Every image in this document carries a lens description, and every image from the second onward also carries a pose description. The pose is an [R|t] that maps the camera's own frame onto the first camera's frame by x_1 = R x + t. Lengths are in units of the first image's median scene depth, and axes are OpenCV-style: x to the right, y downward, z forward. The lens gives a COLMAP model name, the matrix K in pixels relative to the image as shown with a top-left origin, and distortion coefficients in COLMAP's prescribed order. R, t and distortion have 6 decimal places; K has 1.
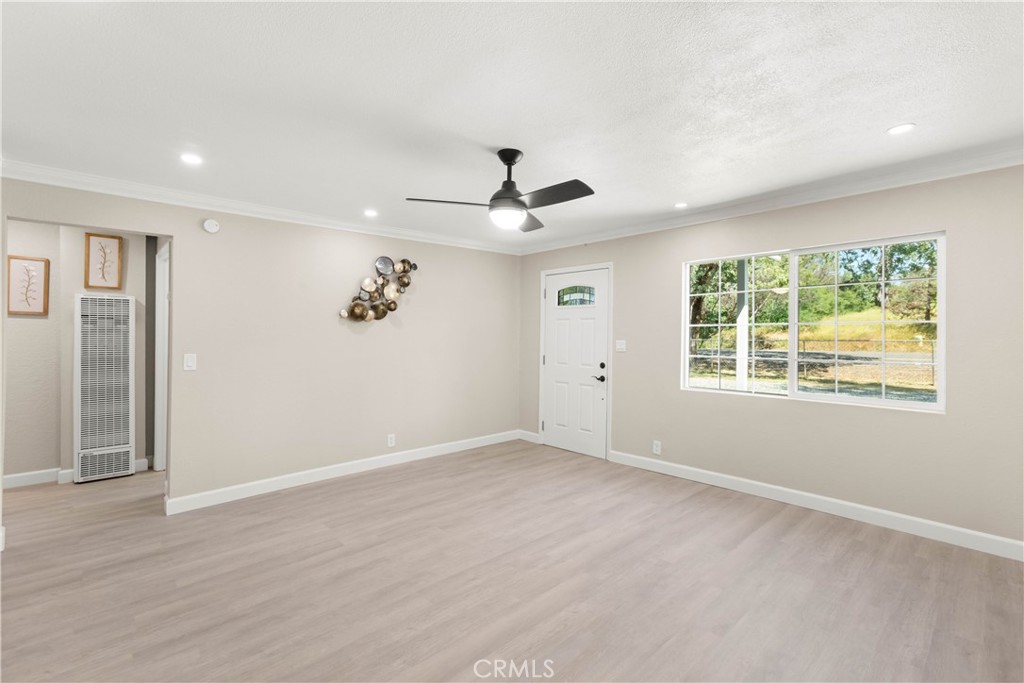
lens RADIAL K [[456.8, 0, 512.2], [0, 456.8, 334.6], [0, 0, 1]] dist [-0.010994, 0.003265]
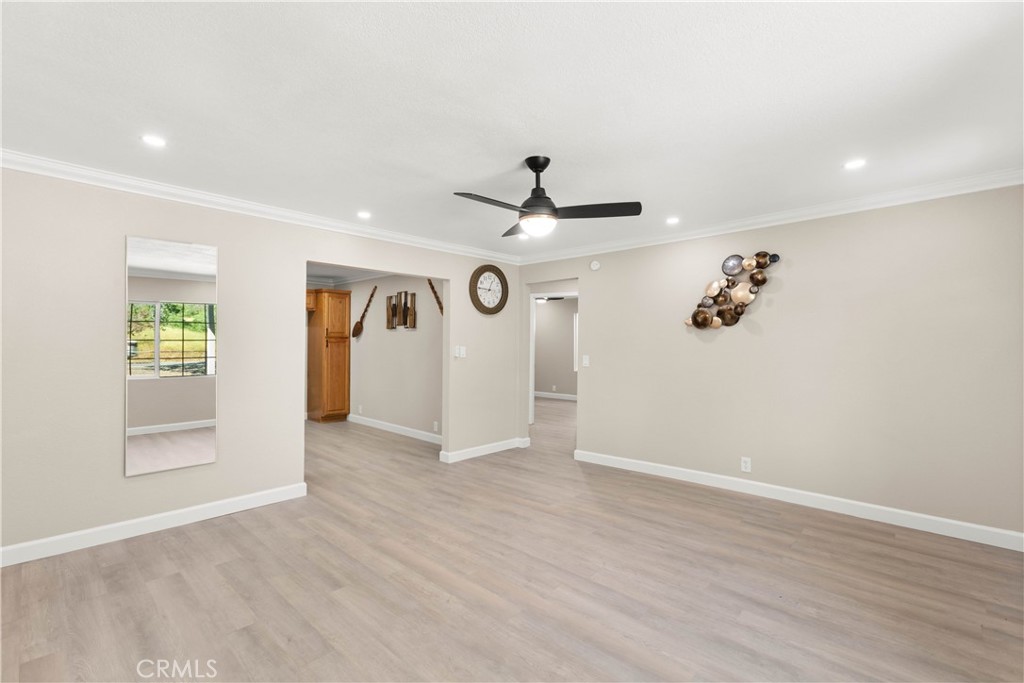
lens RADIAL K [[456.8, 0, 516.7], [0, 456.8, 343.6], [0, 0, 1]] dist [-0.010994, 0.003265]
pose [[0.071028, 0.002147, -0.997472, 0.628135], [0.000502, 0.999997, 0.002188, 0.000258], [0.997474, -0.000656, 0.071027, 0.559390]]
